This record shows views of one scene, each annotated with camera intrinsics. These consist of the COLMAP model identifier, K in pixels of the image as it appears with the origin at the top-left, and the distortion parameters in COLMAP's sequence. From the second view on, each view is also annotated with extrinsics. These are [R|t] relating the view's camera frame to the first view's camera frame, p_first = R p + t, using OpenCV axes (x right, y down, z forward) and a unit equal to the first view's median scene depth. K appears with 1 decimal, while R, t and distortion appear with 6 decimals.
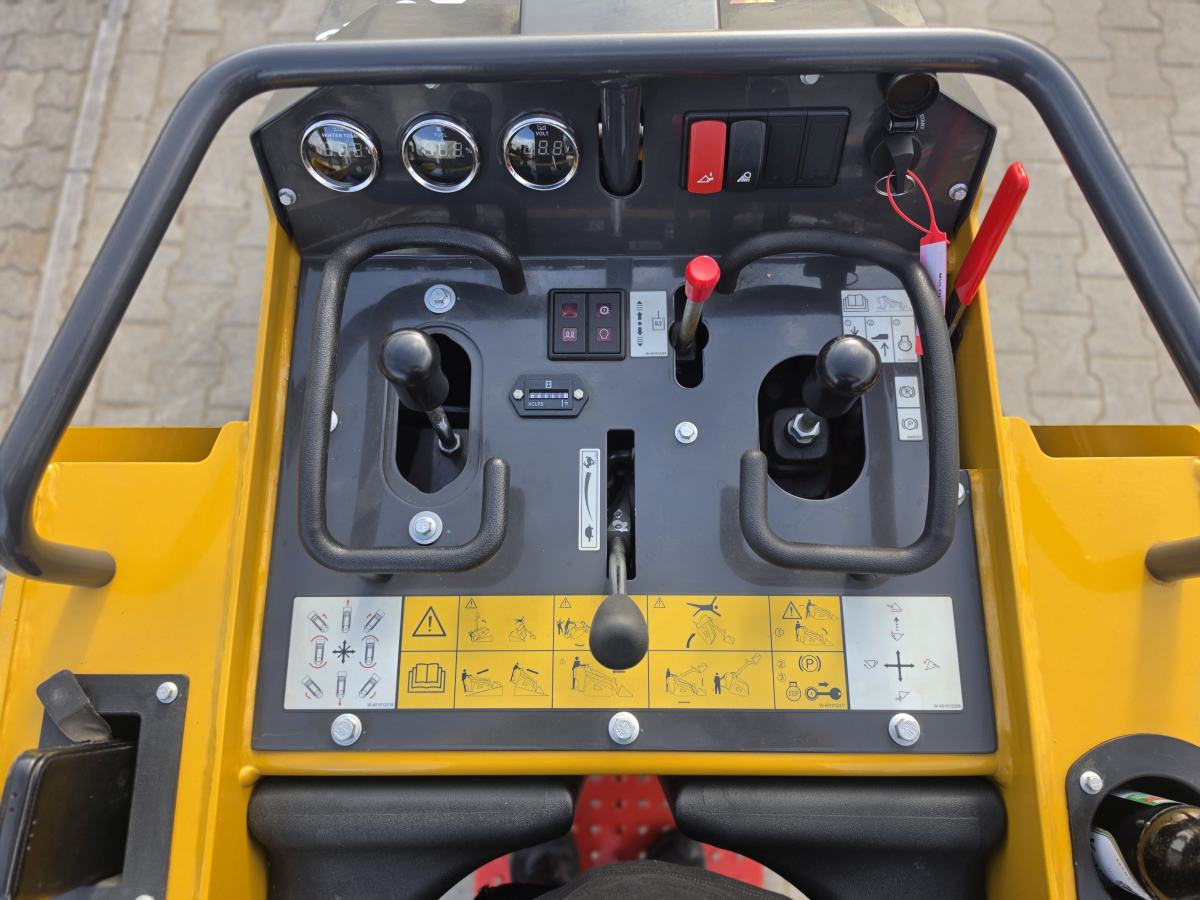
lens RADIAL K [[795.8, 0, 596.9], [0, 795.8, 453.3], [0, 0, 1]] dist [0.053048, -0.039386]
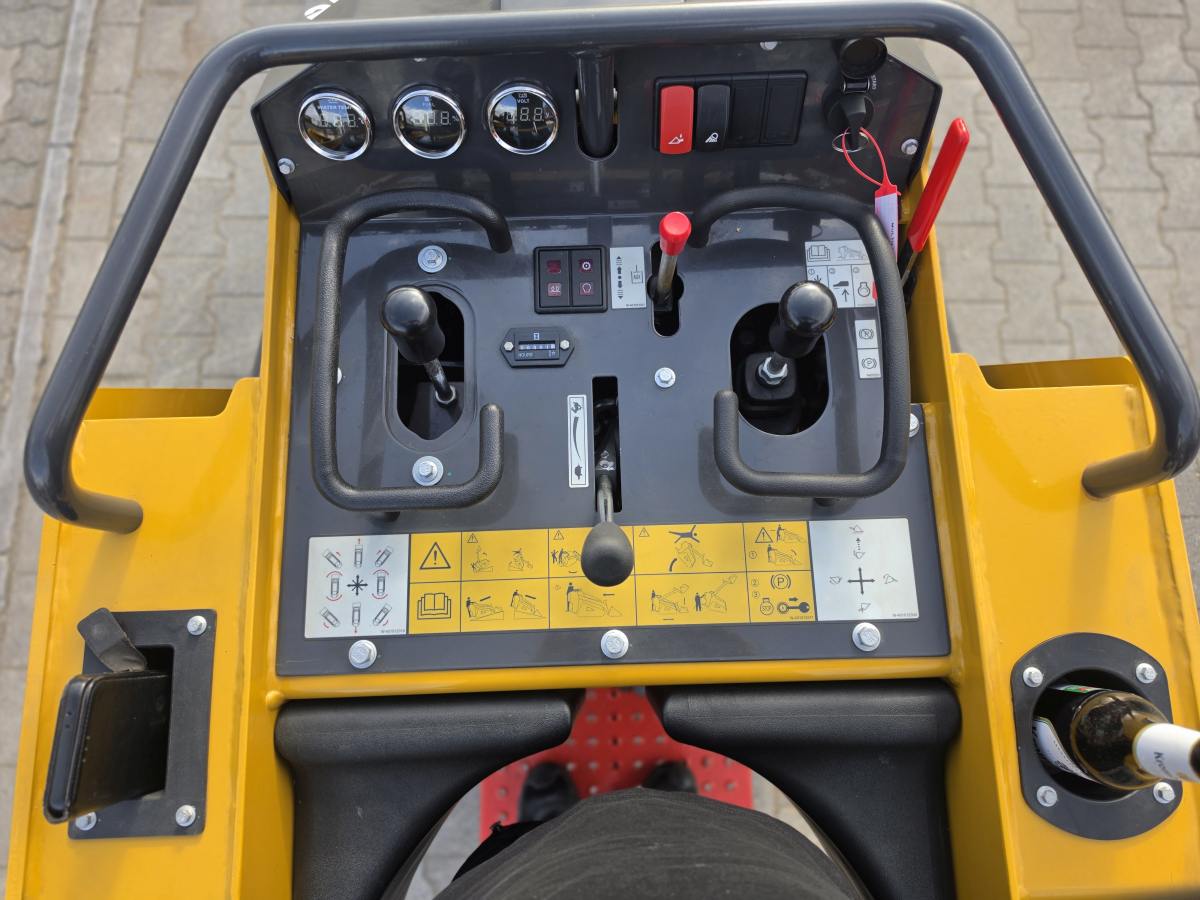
lens RADIAL K [[822.0, 0, 600.0], [0, 822.0, 450.0], [0, 0, 1]] dist [0.065084, -0.058598]
pose [[0.999451, -0.029409, 0.015245, 0.003815], [0.028966, 0.999174, 0.028506, 0.039676], [-0.016071, -0.028049, 0.999477, -0.126778]]
